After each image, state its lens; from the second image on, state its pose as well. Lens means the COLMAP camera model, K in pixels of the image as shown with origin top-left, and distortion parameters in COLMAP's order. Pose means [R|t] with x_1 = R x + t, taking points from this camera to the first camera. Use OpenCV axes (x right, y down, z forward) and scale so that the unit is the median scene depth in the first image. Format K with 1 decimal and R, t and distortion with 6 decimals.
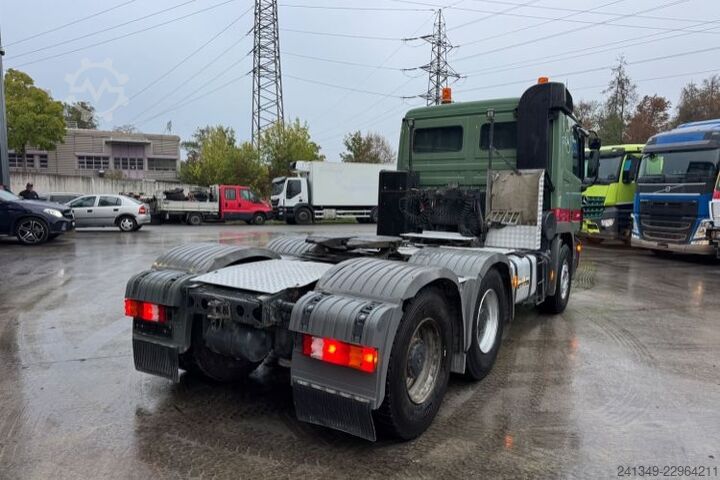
lens RADIAL K [[514.8, 0, 363.1], [0, 514.8, 236.3], [0, 0, 1]] dist [0.051628, -0.058018]
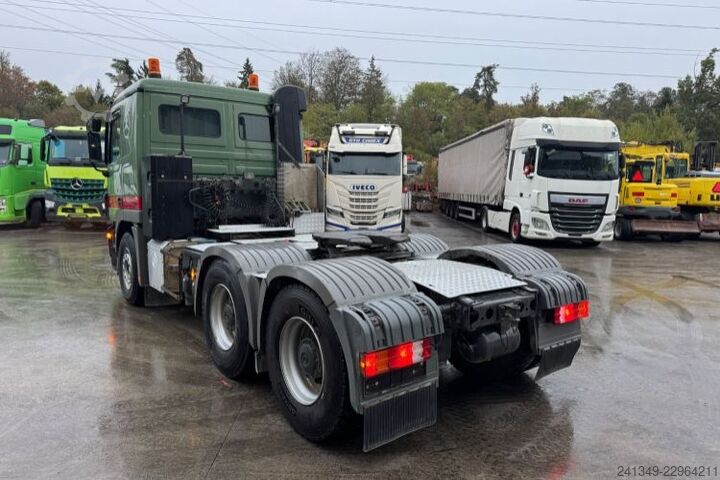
lens RADIAL K [[510.1, 0, 363.1], [0, 510.1, 234.1], [0, 0, 1]] dist [0.061399, -0.064245]
pose [[0.308405, -0.100507, 0.945931, -0.171830], [0.060190, 0.994472, 0.086041, -0.015333], [-0.949349, 0.030400, 0.312749, 0.124403]]
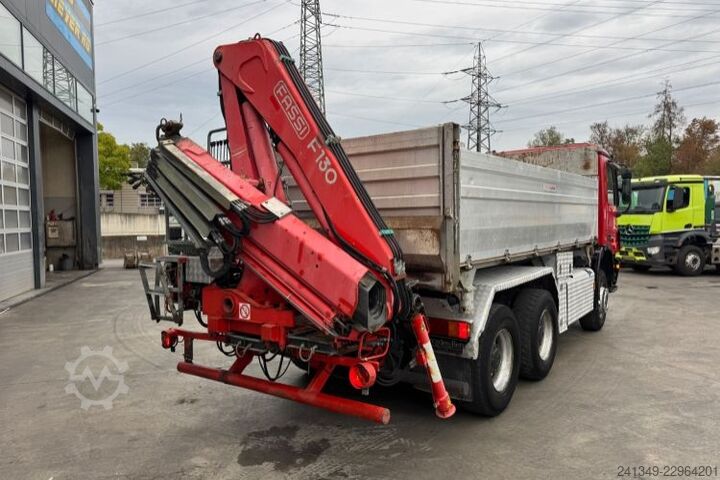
lens RADIAL K [[514.8, 0, 363.1], [0, 514.8, 236.3], [0, 0, 1]] dist [0.051628, -0.058018]
pose [[0.996553, -0.018839, -0.080792, -0.014794], [0.014247, 0.998270, -0.057040, -0.001545], [0.081727, 0.055692, 0.995098, -0.050161]]
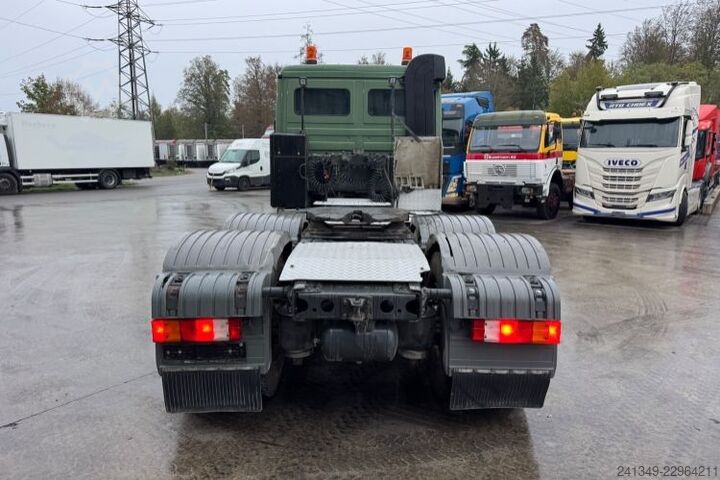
lens RADIAL K [[521.6, 0, 370.8], [0, 521.6, 223.5], [0, 0, 1]] dist [0.006553, 0.002778]
pose [[0.830985, -0.076844, 0.550961, -0.093695], [0.047050, 0.996573, 0.068031, -0.006974], [-0.554301, -0.030610, 0.831753, 0.038513]]
